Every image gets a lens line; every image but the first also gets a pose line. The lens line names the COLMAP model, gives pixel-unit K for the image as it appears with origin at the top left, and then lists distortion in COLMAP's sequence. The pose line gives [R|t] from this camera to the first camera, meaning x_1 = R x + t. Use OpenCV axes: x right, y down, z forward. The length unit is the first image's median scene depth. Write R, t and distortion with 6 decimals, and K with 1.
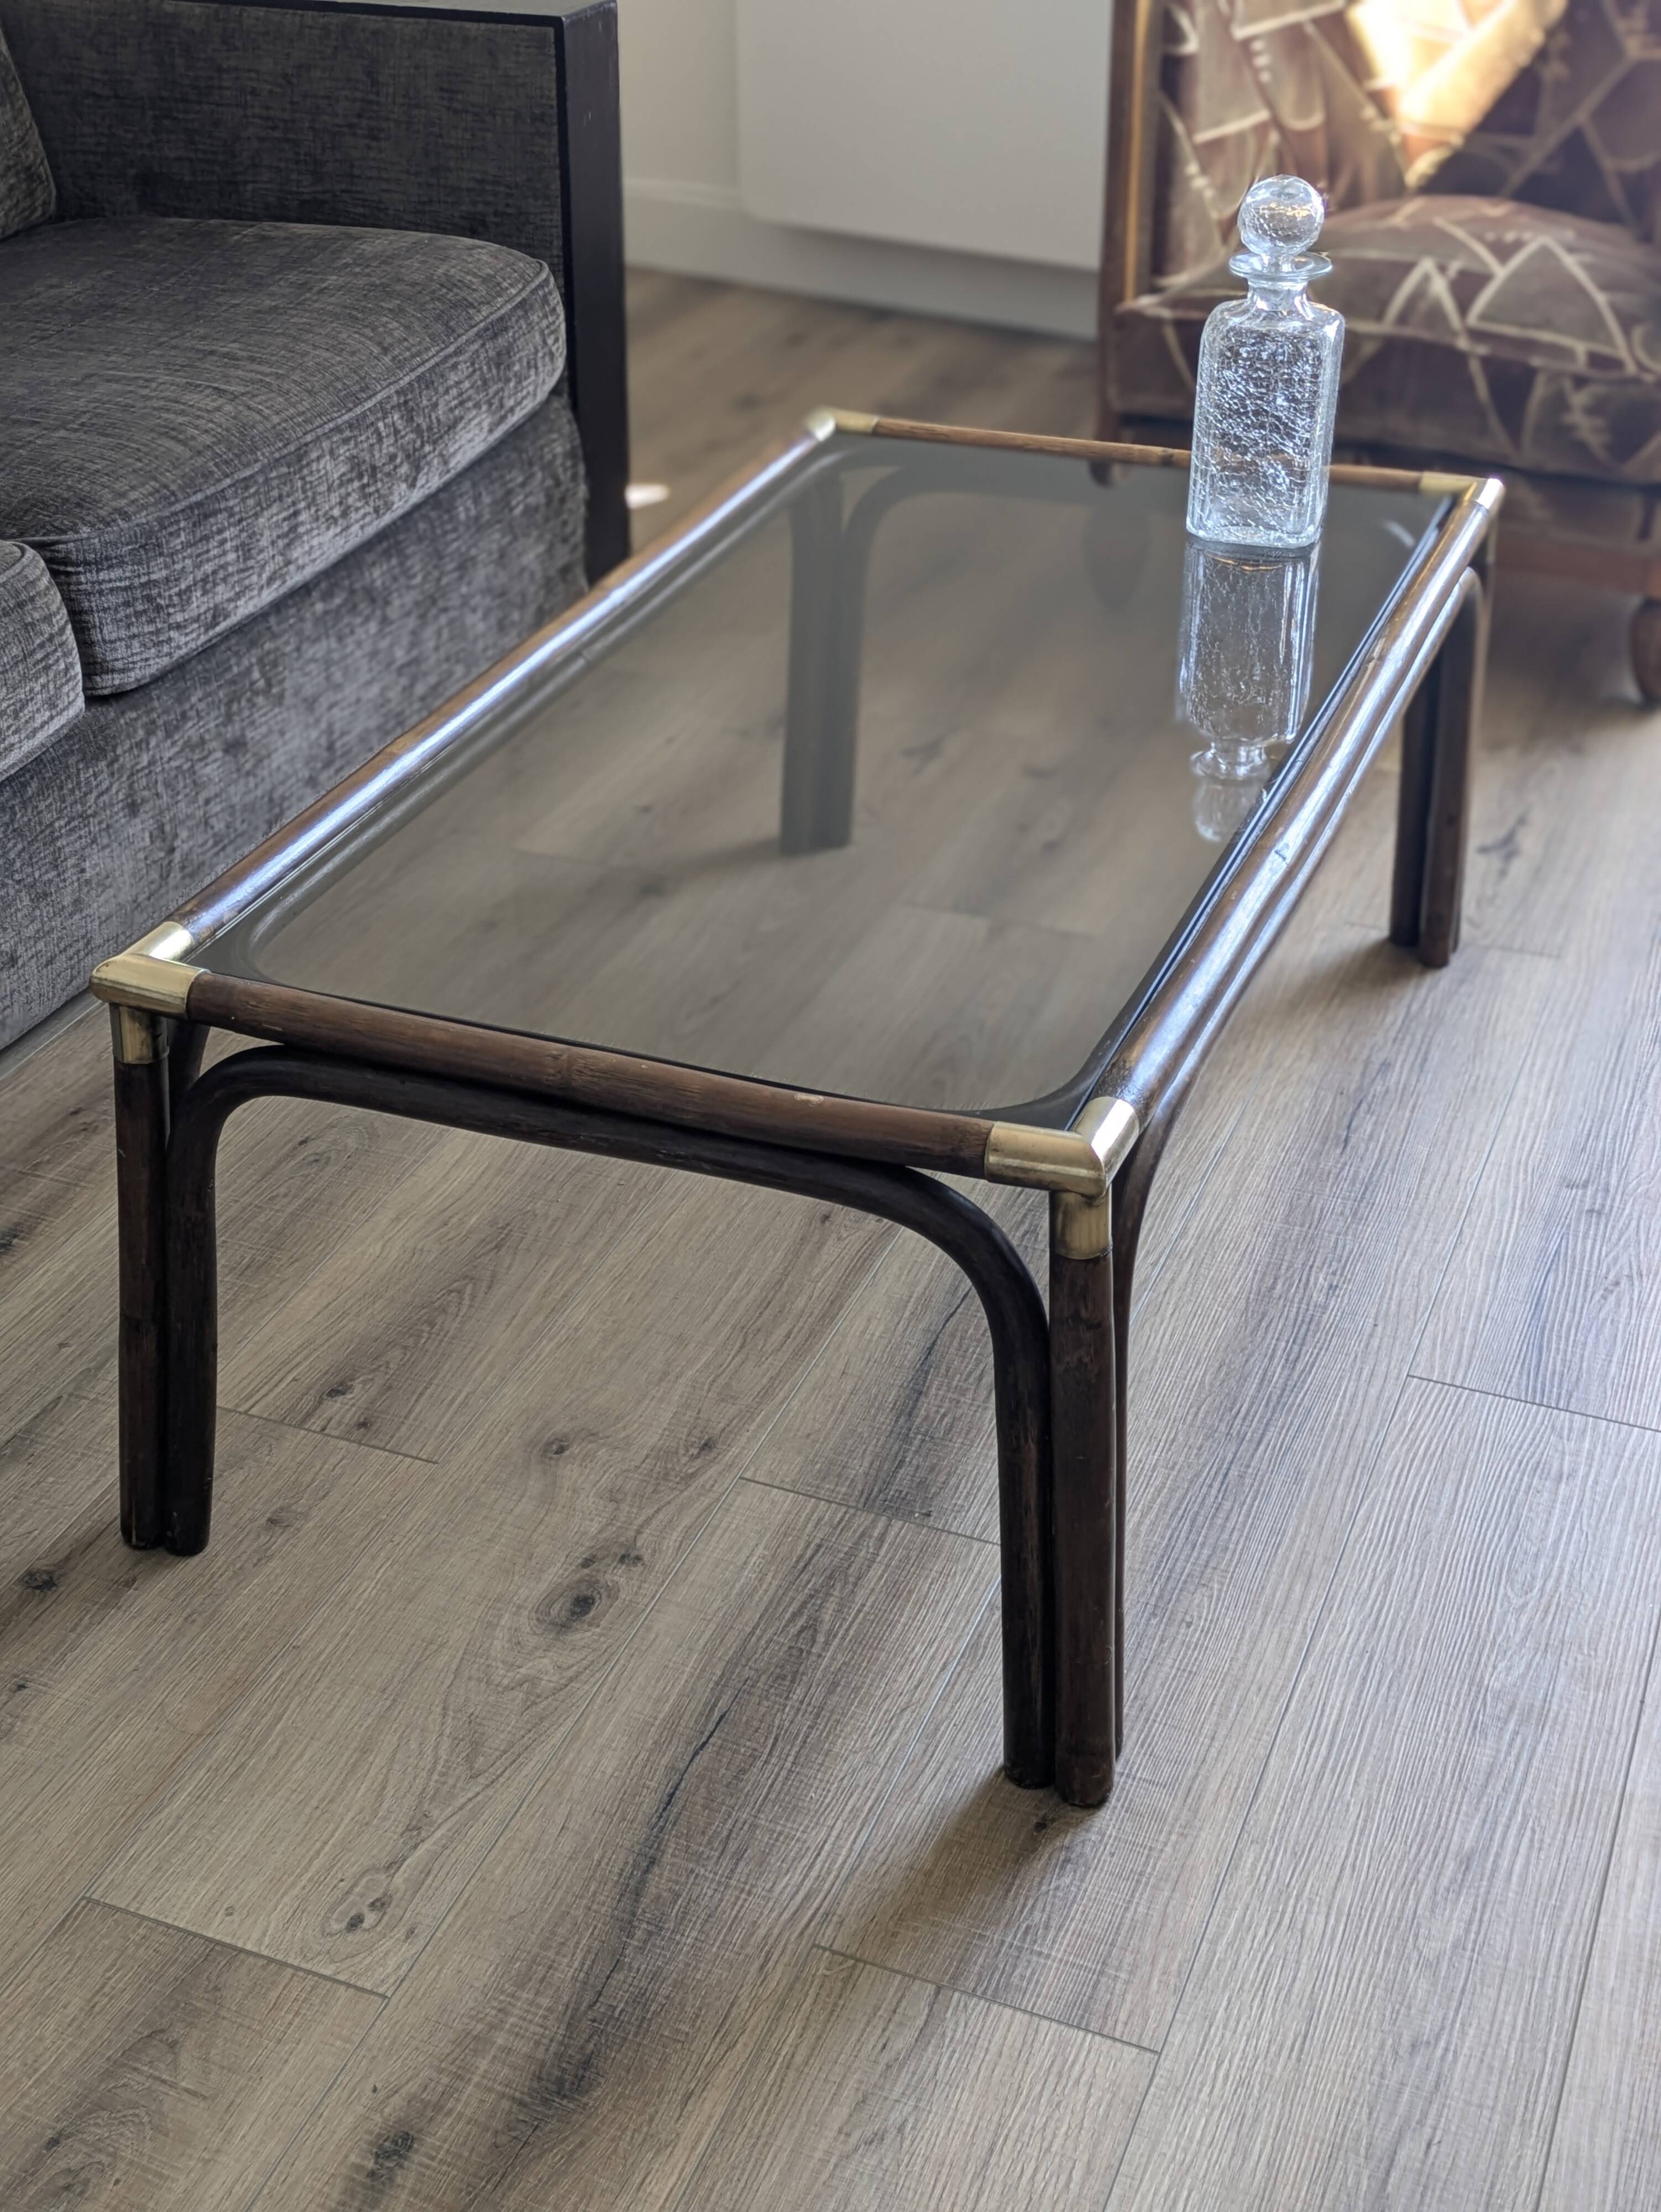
lens RADIAL K [[2853.4, 0, 735.0], [0, 2853.4, 1077.0], [0, 0, 1]] dist [0.038704, 0.000000]
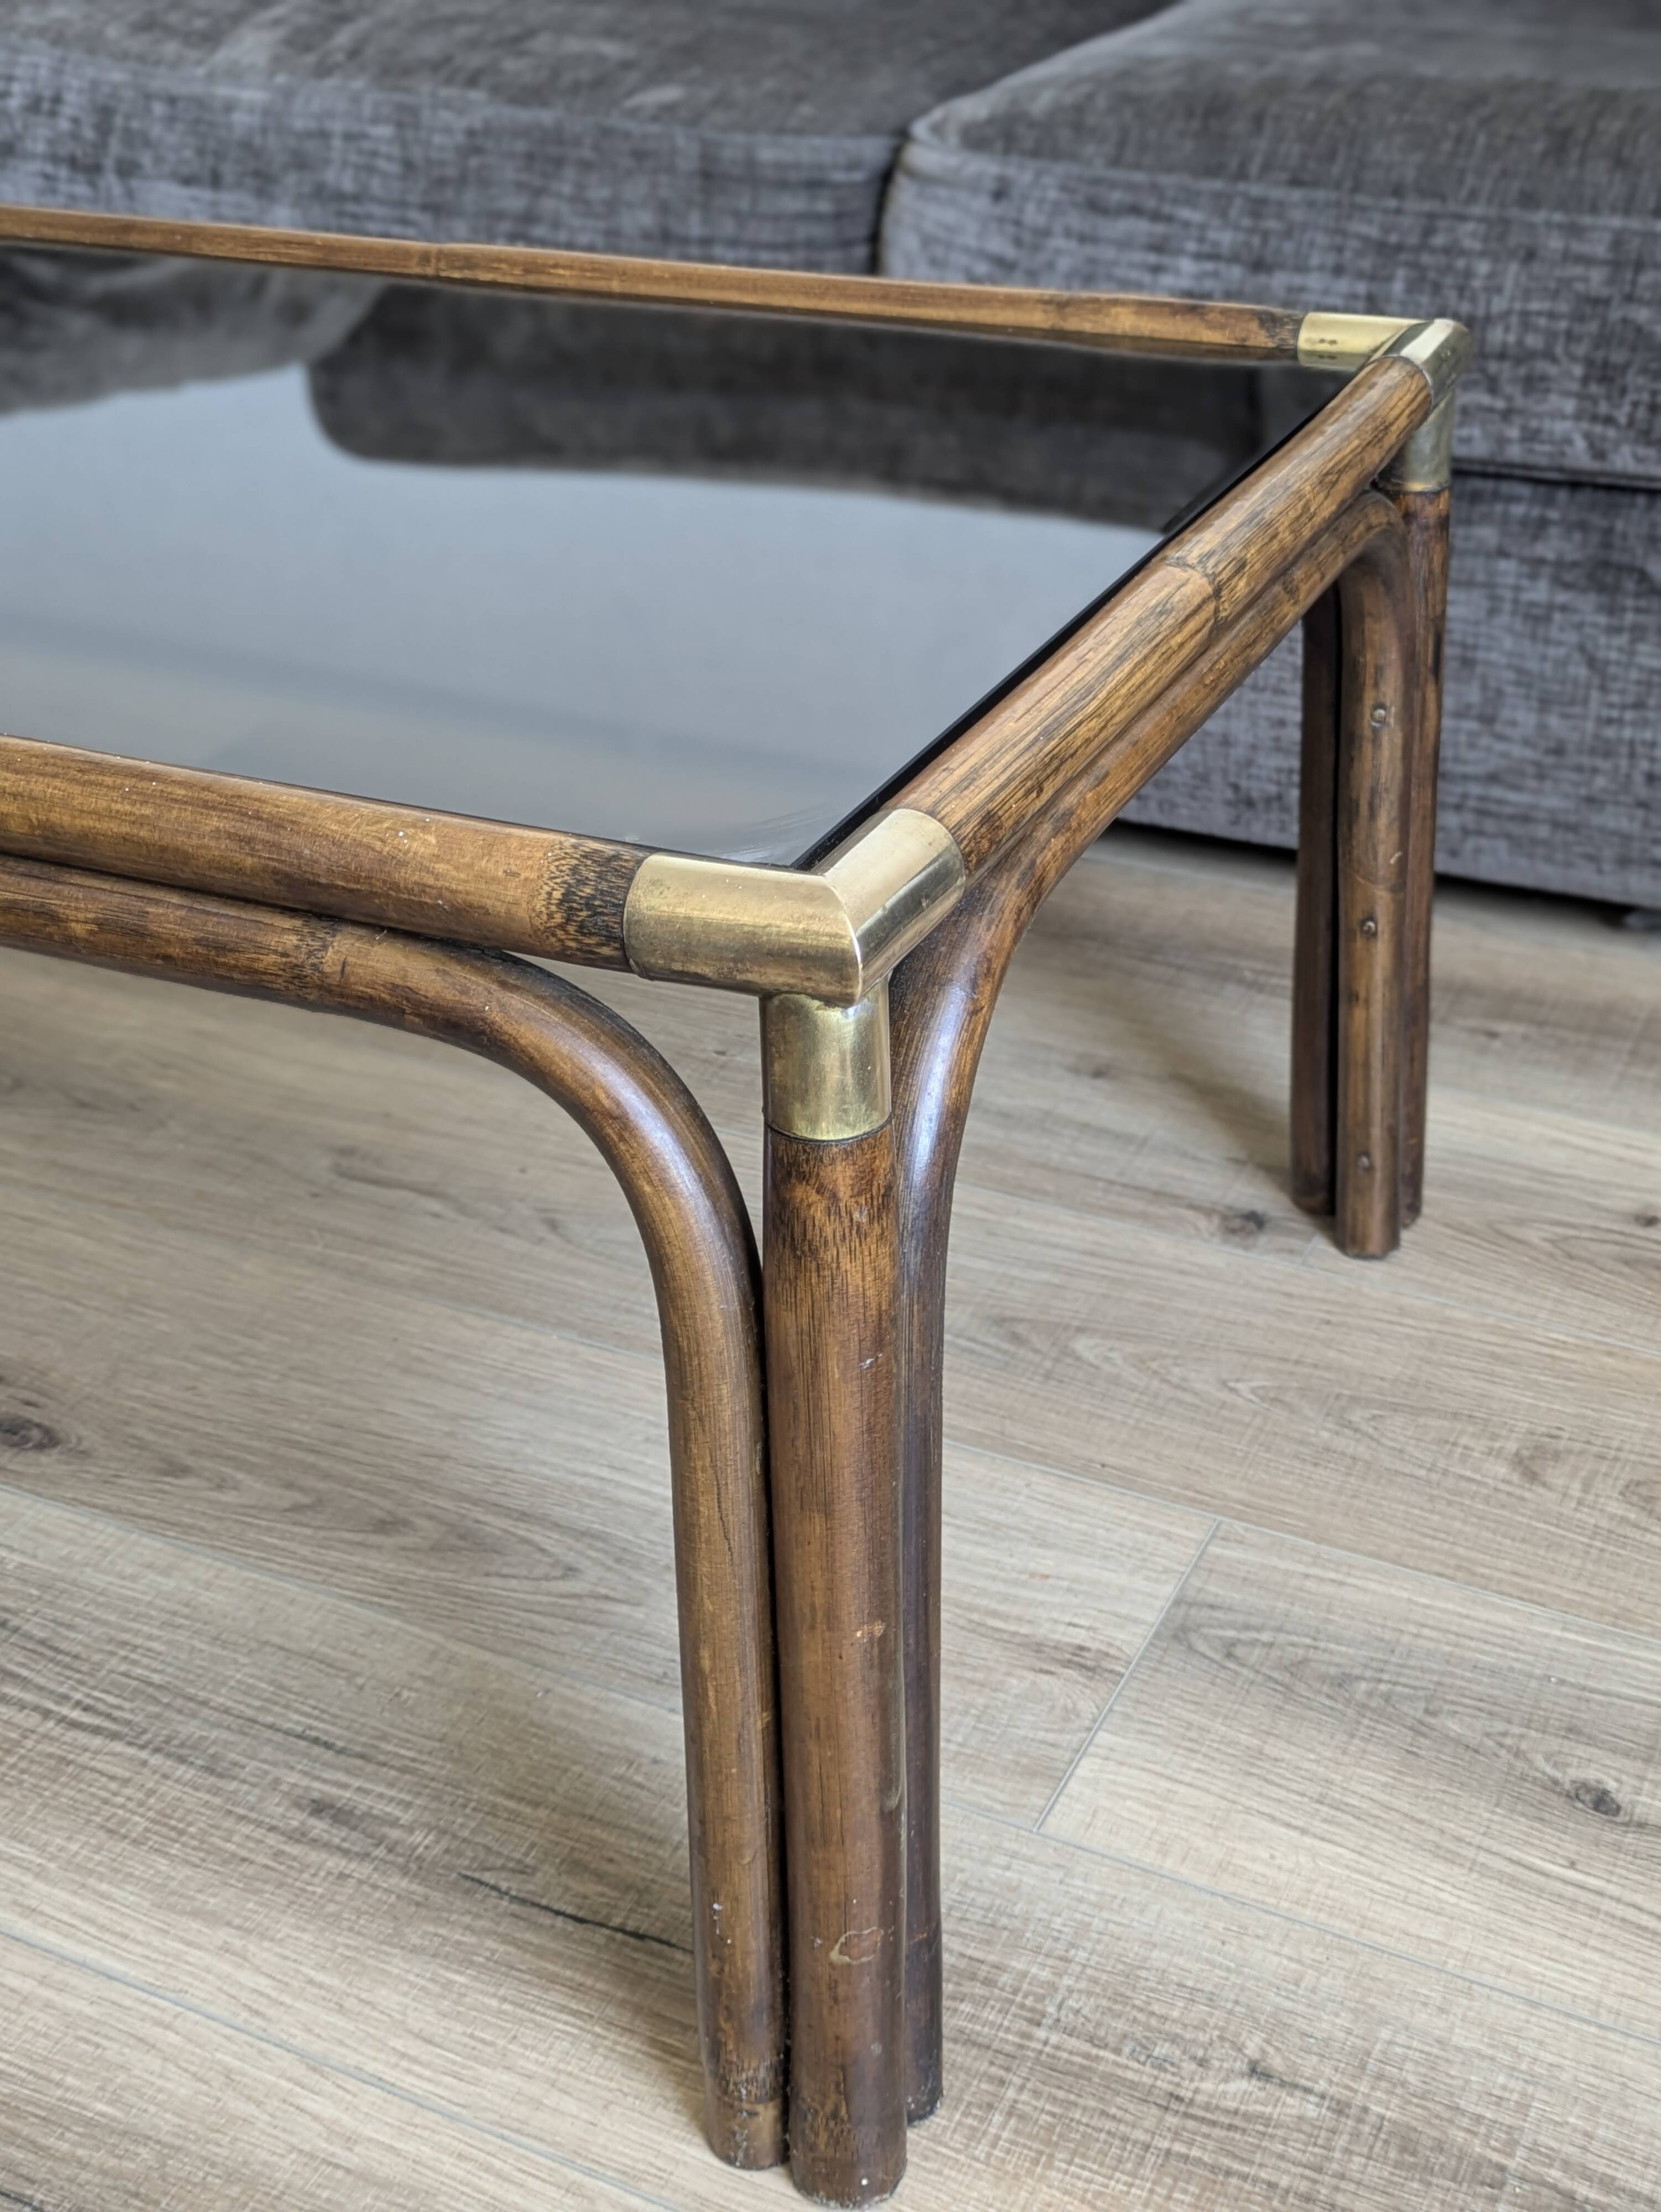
lens RADIAL K [[2859.2, 0, 797.2], [0, 2859.2, 1127.6], [0, 0, 1]] dist [0.036874, 0.000000]
pose [[-0.071524, 0.503108, -0.861259, 0.468676], [-0.479171, 0.739974, 0.472053, -0.322804], [0.874802, 0.446454, 0.188149, 0.958592]]
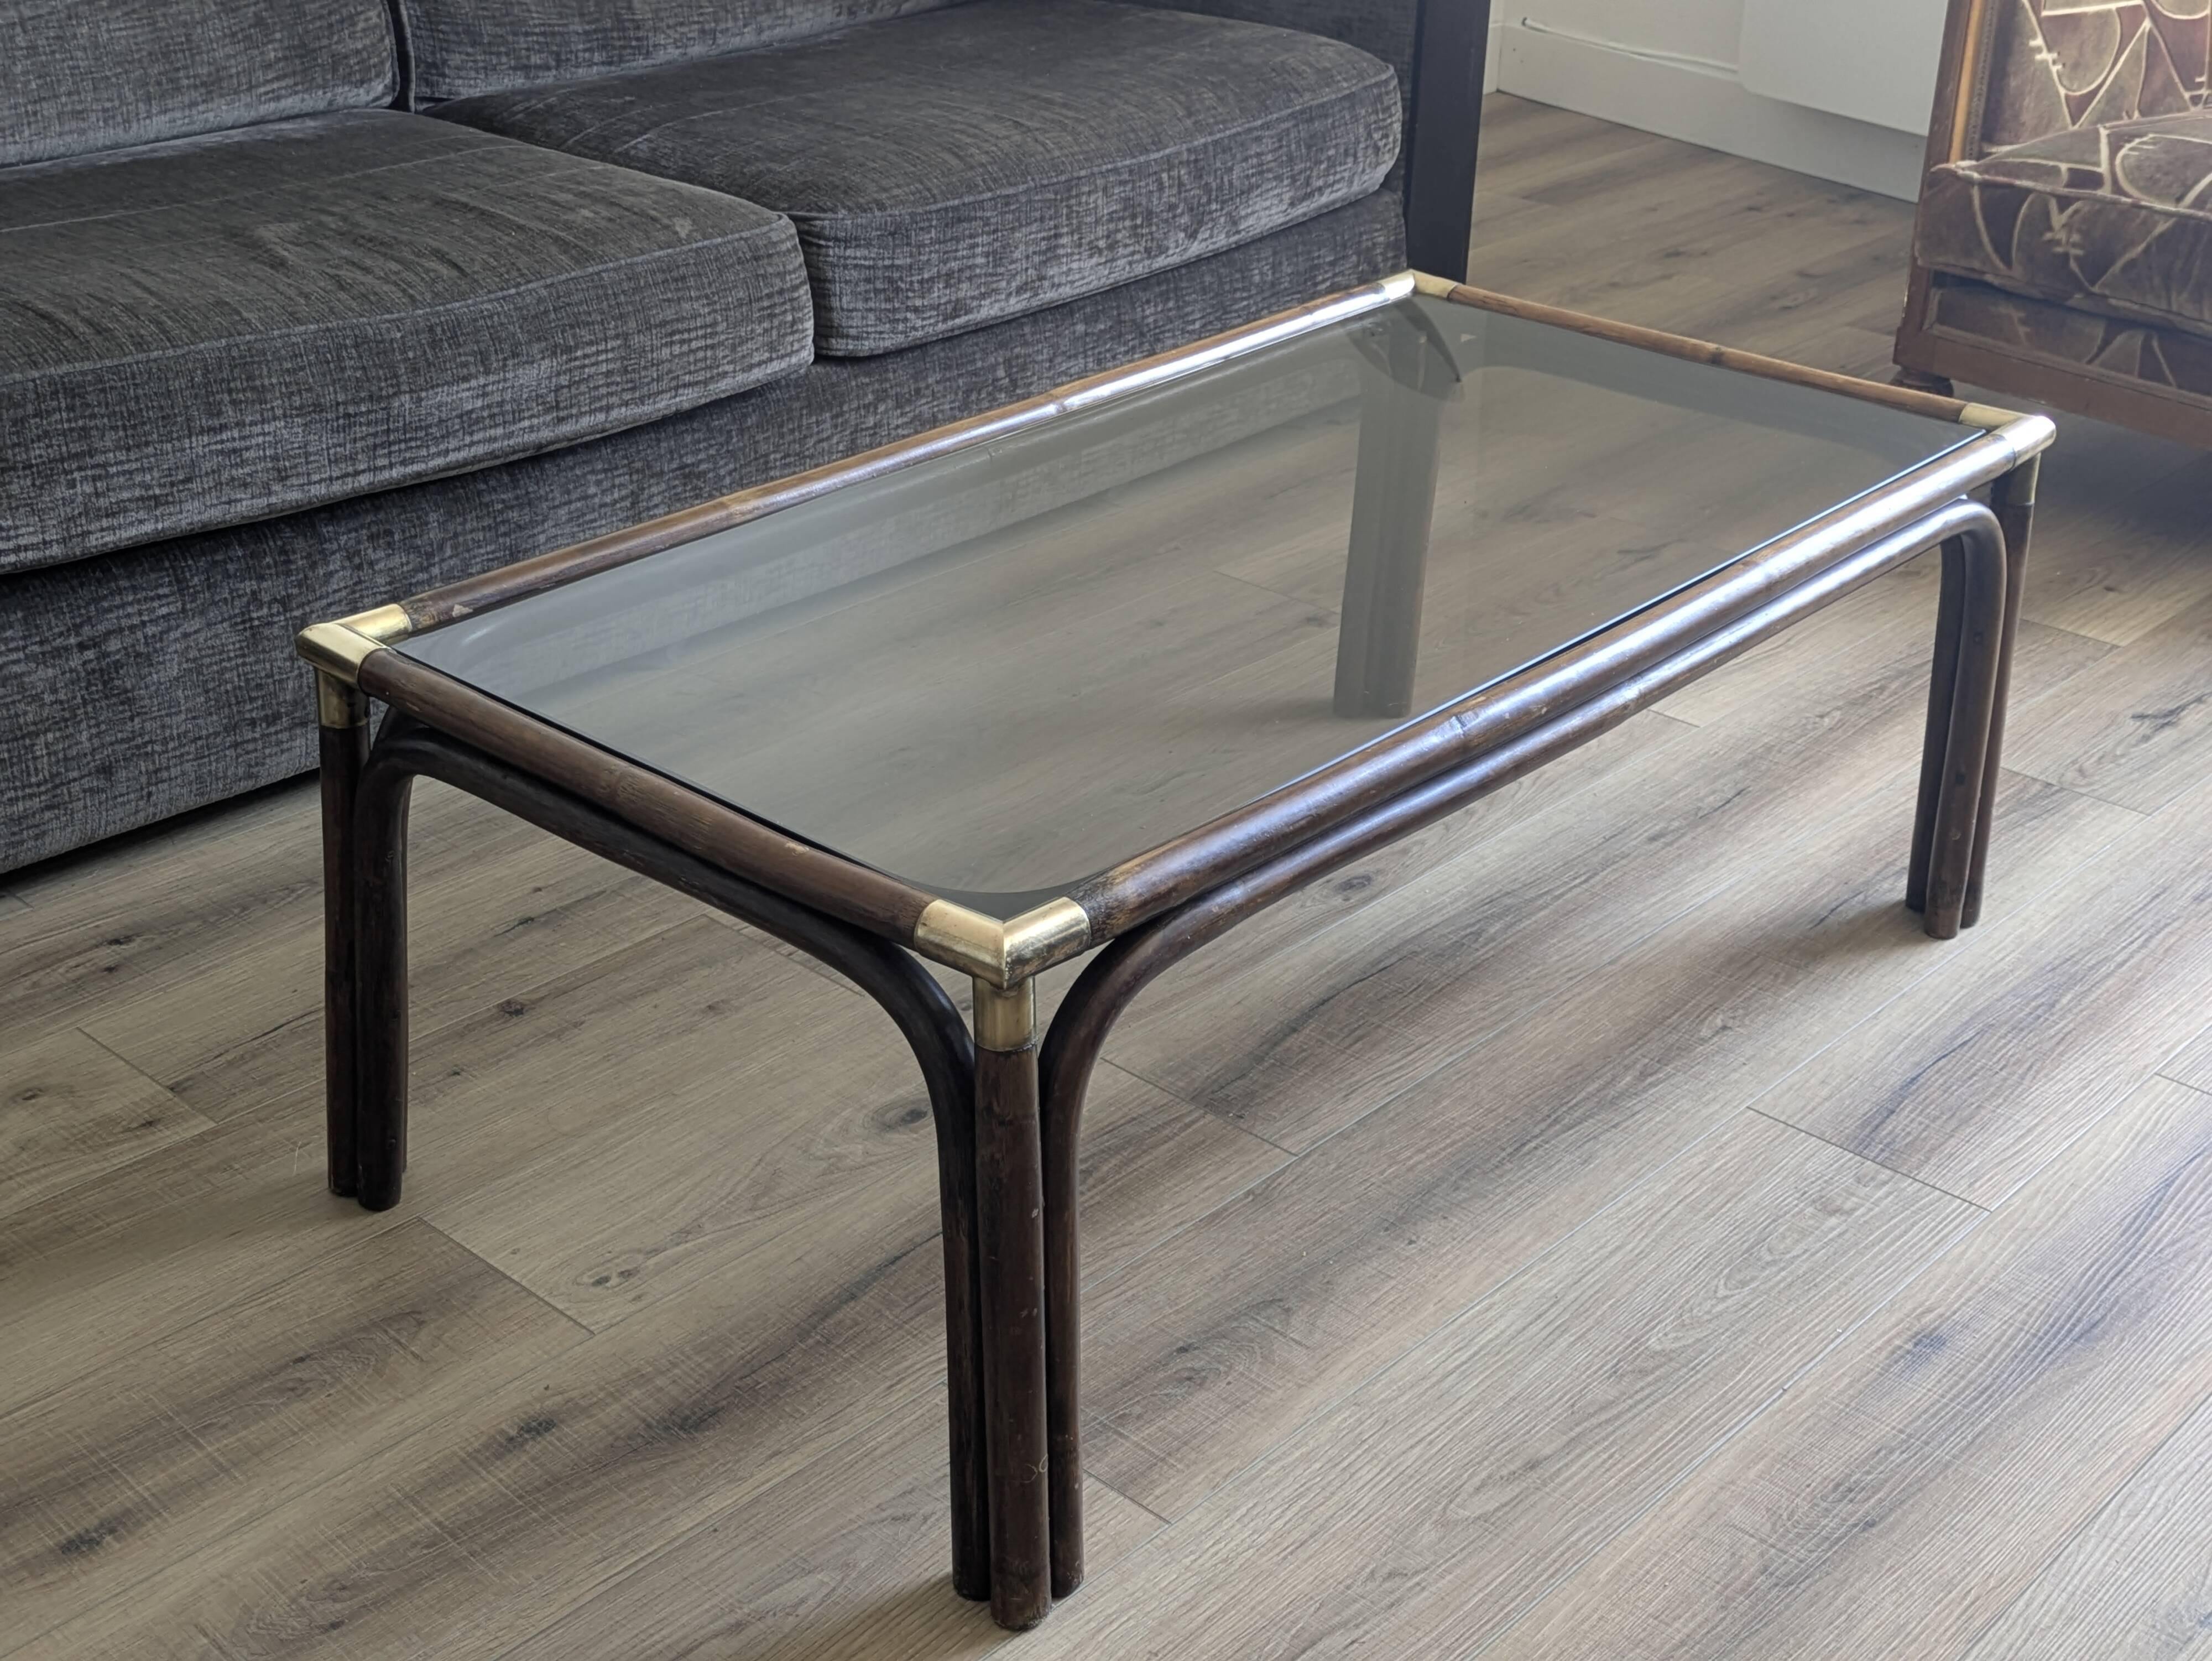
lens RADIAL K [[2859.2, 0, 1074.0], [0, 2859.2, 862.5], [0, 0, 1]] dist [0.036874, 0.000000]
pose [[0.938945, 0.181814, -0.292107, 0.255812], [-0.194981, 0.980671, -0.016352, 0.070938], [0.283488, 0.072309, 0.956246, -0.073807]]
